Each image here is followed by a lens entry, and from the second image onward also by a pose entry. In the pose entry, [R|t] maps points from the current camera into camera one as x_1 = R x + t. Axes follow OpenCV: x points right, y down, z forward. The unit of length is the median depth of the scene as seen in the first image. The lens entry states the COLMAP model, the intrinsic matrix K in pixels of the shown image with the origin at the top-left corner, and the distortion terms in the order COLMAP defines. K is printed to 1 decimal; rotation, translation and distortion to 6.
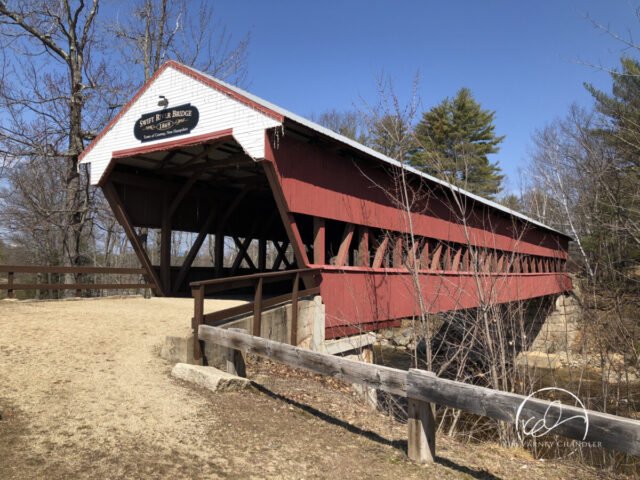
lens RADIAL K [[521.9, 0, 319.9], [0, 521.9, 239.6], [0, 0, 1]] dist [0.033145, 0.010327]
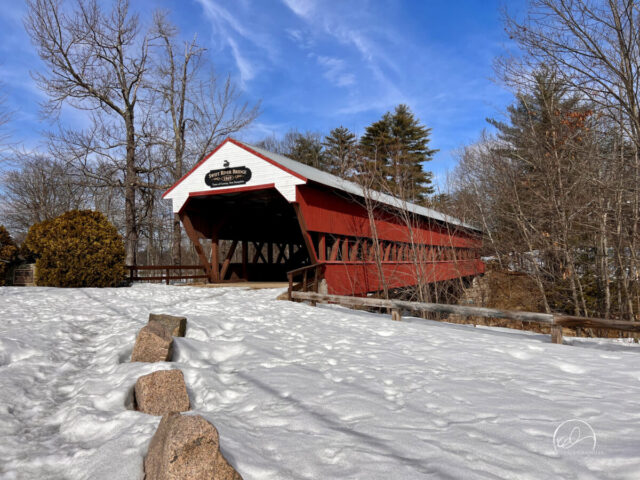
lens RADIAL K [[487.7, 0, 322.7], [0, 487.7, 237.9], [0, 0, 1]] dist [0.067239, -0.000872]
pose [[0.994163, -0.020408, 0.105937, -0.163466], [0.019100, 0.999728, 0.013346, -0.044661], [-0.106181, -0.011245, 0.994283, -0.550496]]
